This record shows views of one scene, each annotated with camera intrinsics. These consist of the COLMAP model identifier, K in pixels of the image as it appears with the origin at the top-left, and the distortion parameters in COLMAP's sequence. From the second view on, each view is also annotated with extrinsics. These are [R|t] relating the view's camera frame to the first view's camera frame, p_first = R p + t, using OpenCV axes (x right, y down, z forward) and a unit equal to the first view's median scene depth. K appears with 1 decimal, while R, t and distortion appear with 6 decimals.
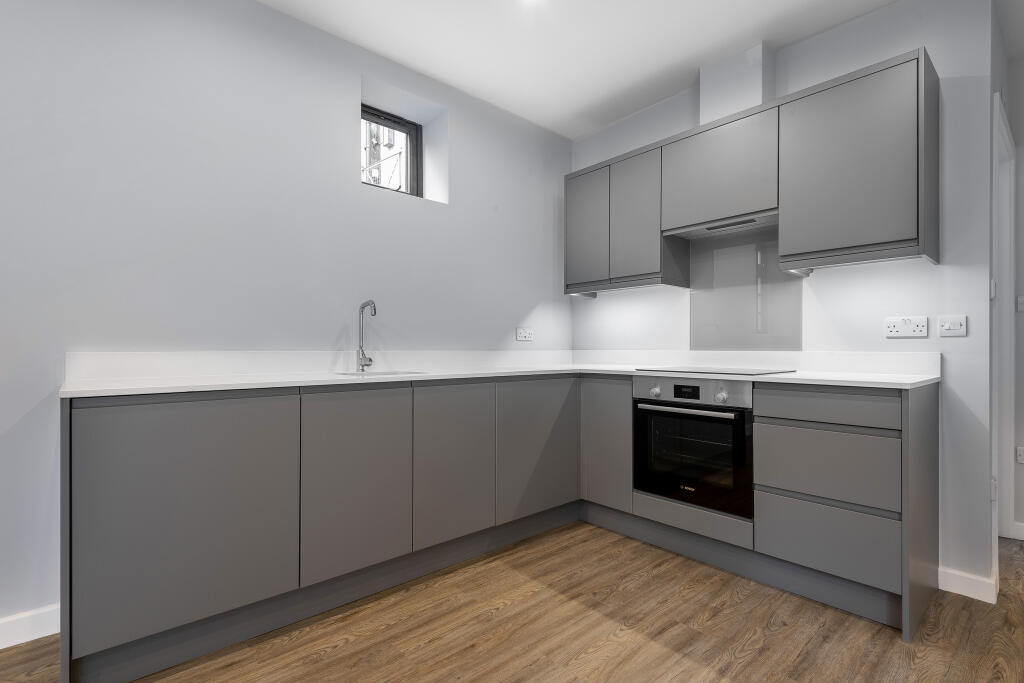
lens RADIAL K [[462.5, 0, 512.0], [0, 462.5, 341.5], [0, 0, 1]] dist [0.029660, -0.017424]
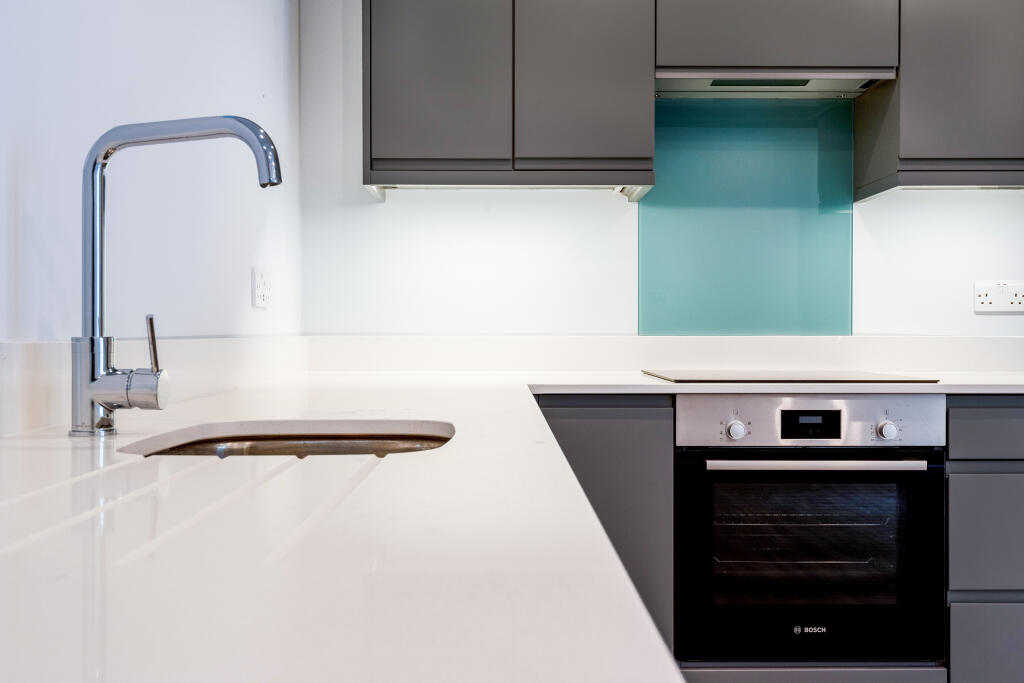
lens RADIAL K [[984.9, 0, 511.9], [0, 984.9, 311.3], [0, 0, 1]] dist [-0.000885, 0.005728]
pose [[0.678940, 0.015008, 0.734041, -0.543399], [-0.010602, 0.999887, -0.010637, 0.009285], [-0.734118, -0.000561, 0.679022, 0.542490]]
